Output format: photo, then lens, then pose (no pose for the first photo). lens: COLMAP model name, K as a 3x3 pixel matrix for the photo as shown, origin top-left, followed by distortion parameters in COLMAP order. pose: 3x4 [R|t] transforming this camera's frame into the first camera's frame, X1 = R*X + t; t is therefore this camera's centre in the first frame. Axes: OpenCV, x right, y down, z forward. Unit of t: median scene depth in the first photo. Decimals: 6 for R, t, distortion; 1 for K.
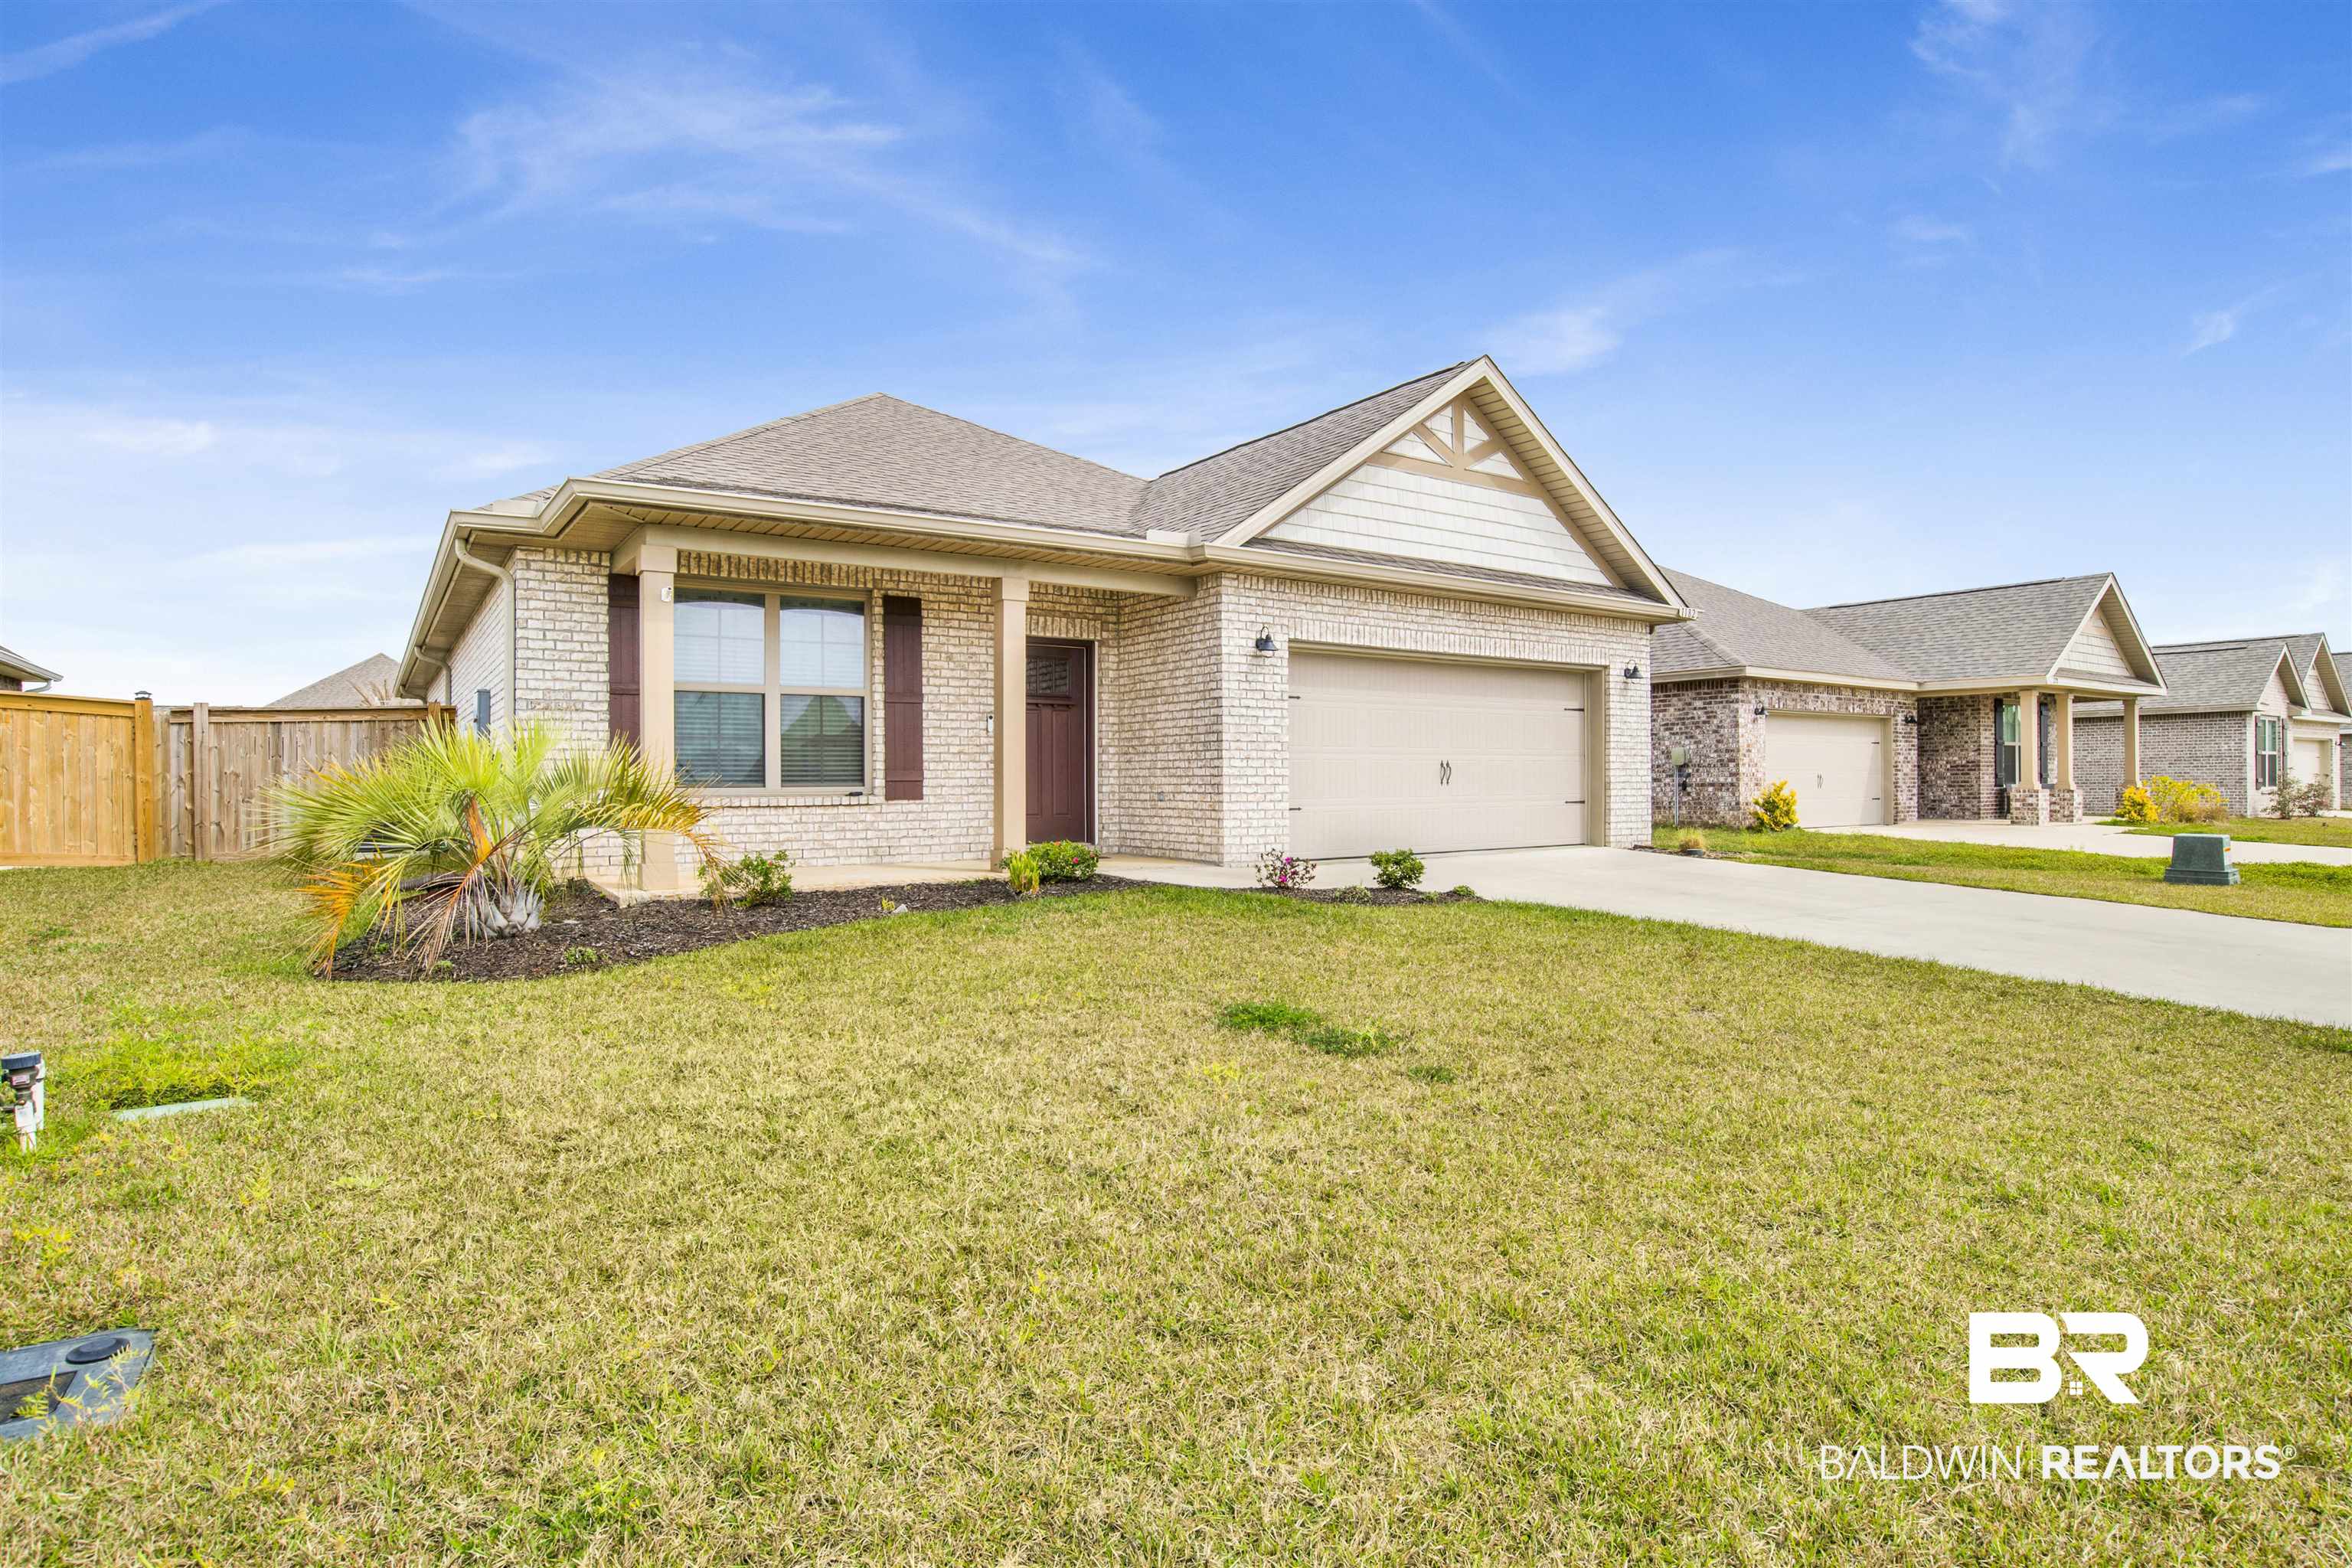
lens RADIAL K [[1230.5, 0, 1199.3], [0, 1230.5, 791.0], [0, 0, 1]] dist [-0.045761, 0.002327]
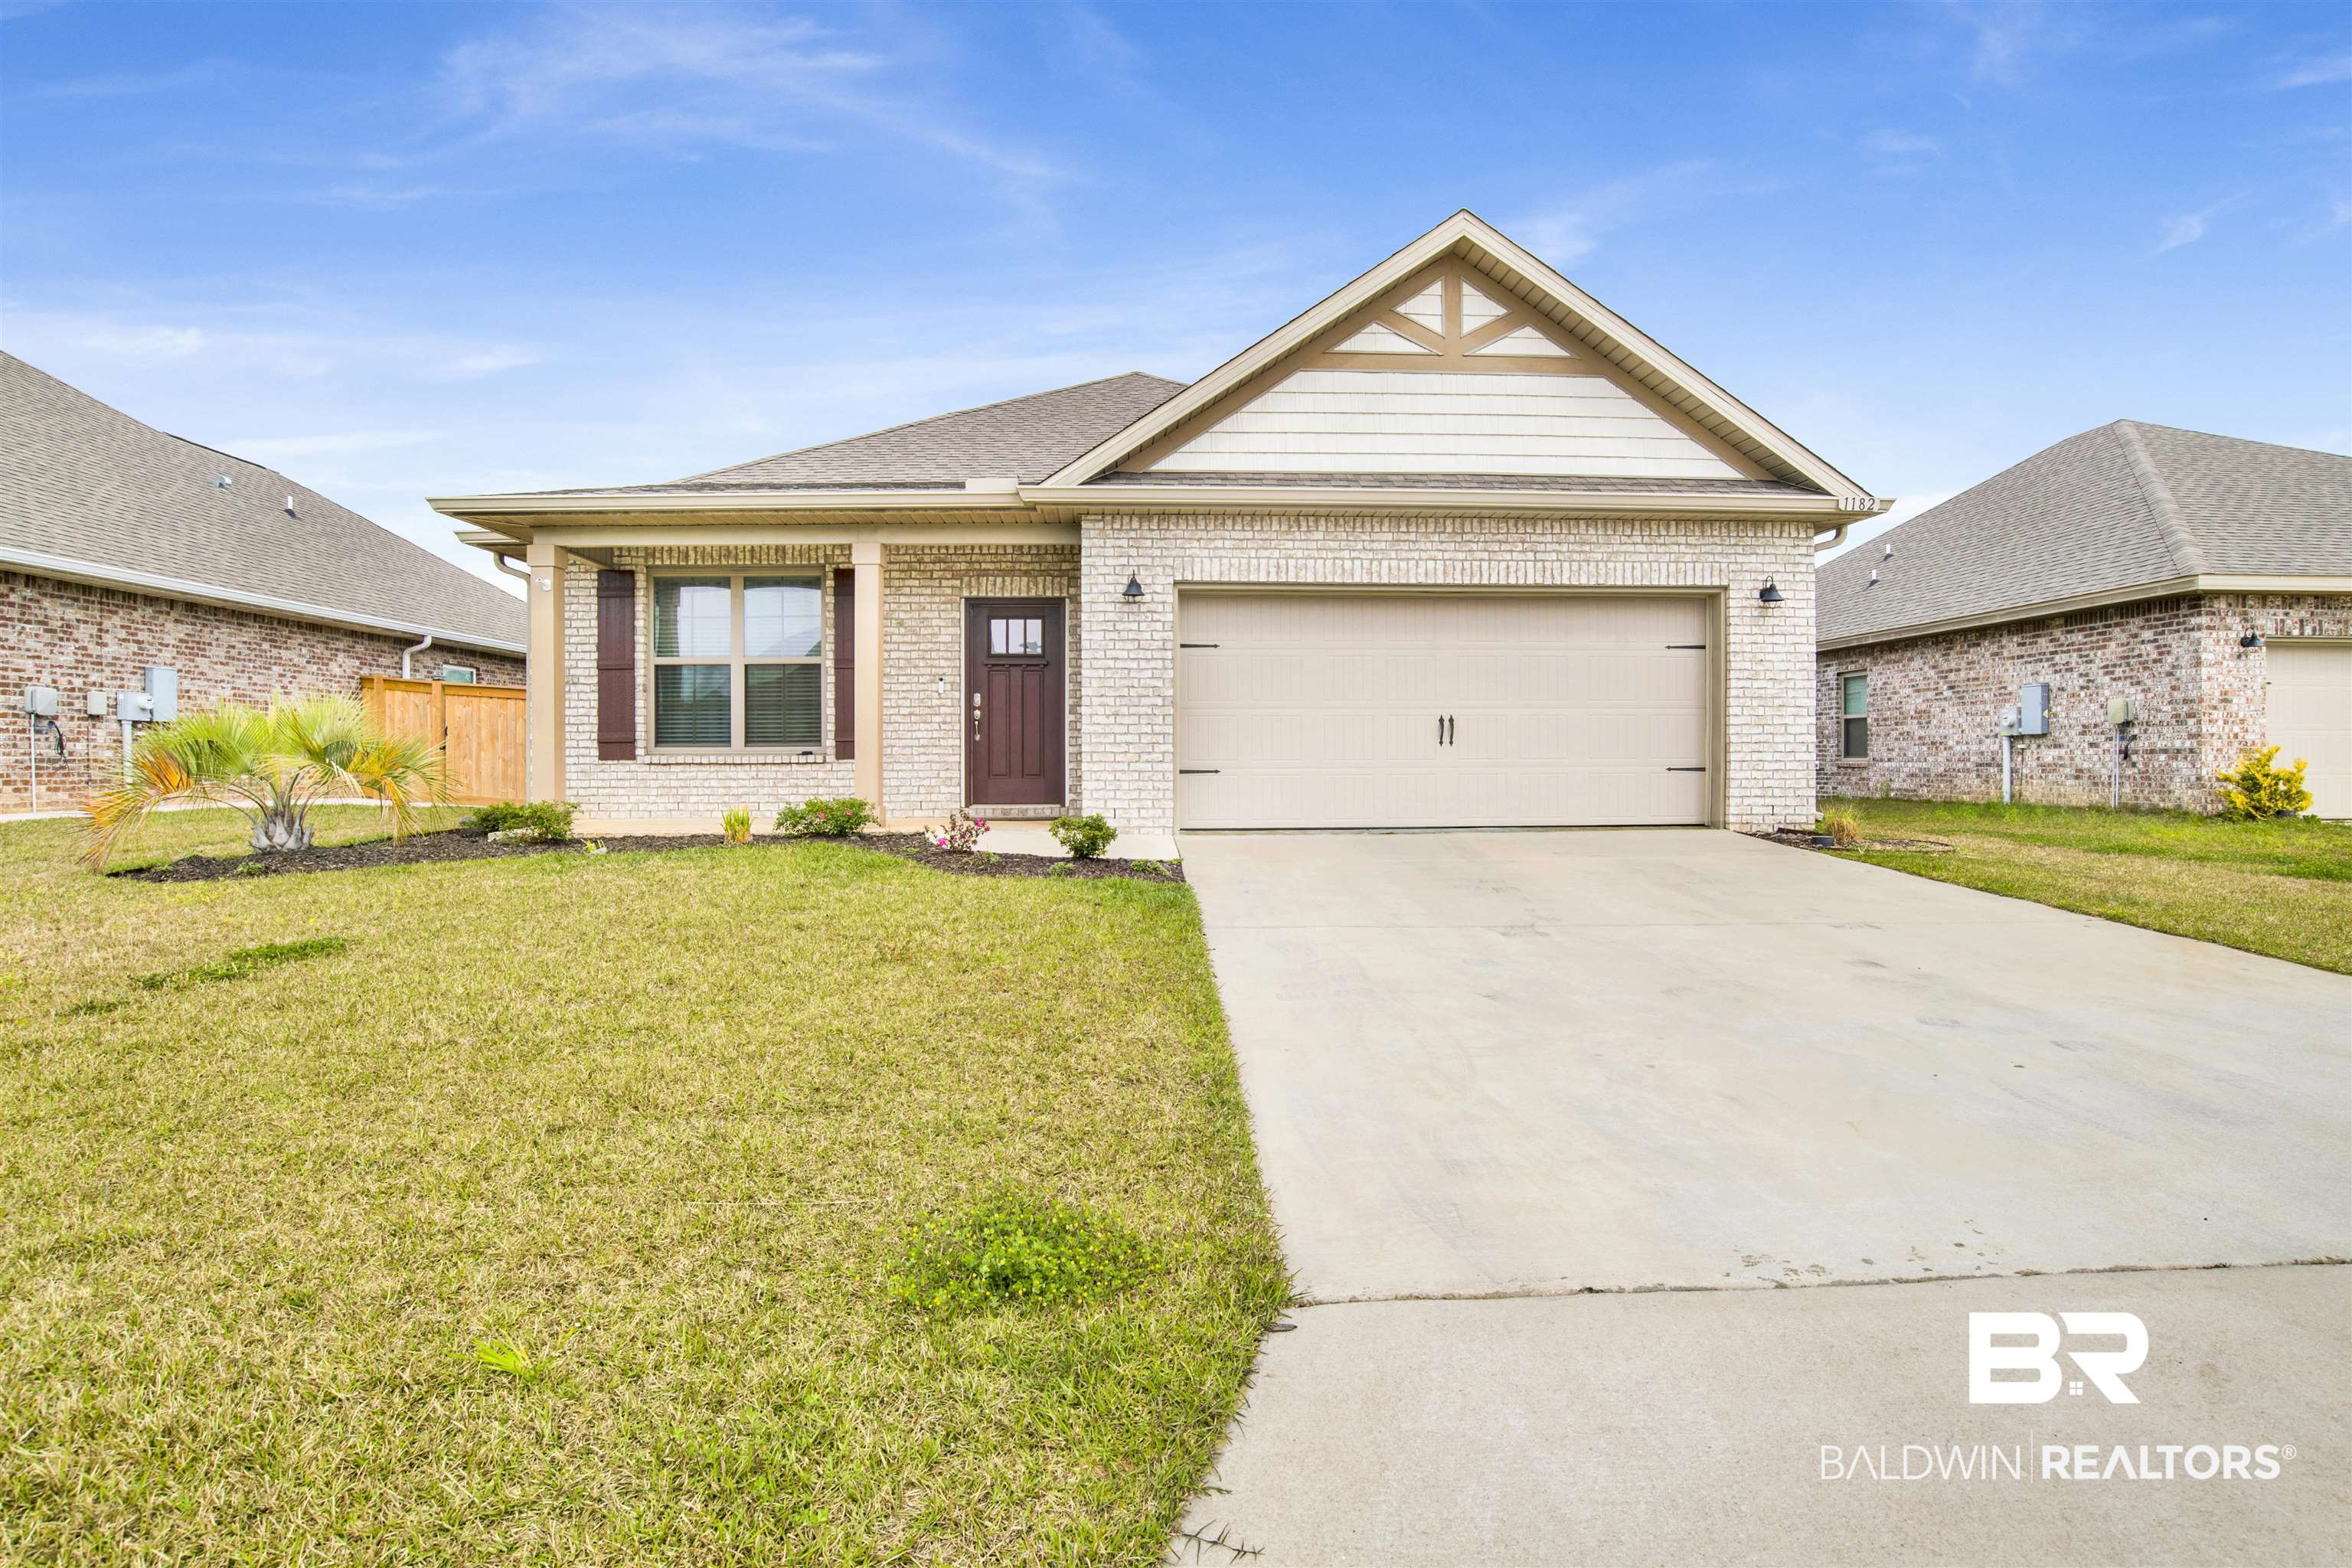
lens RADIAL K [[1230.5, 0, 1194.3], [0, 1230.5, 785.6], [0, 0, 1]] dist [-0.045761, 0.002327]
pose [[0.845923, 0.013945, -0.533122, 0.526471], [-0.005578, 0.999835, 0.017302, 0.009325], [0.533275, -0.011662, 0.845861, 0.229093]]
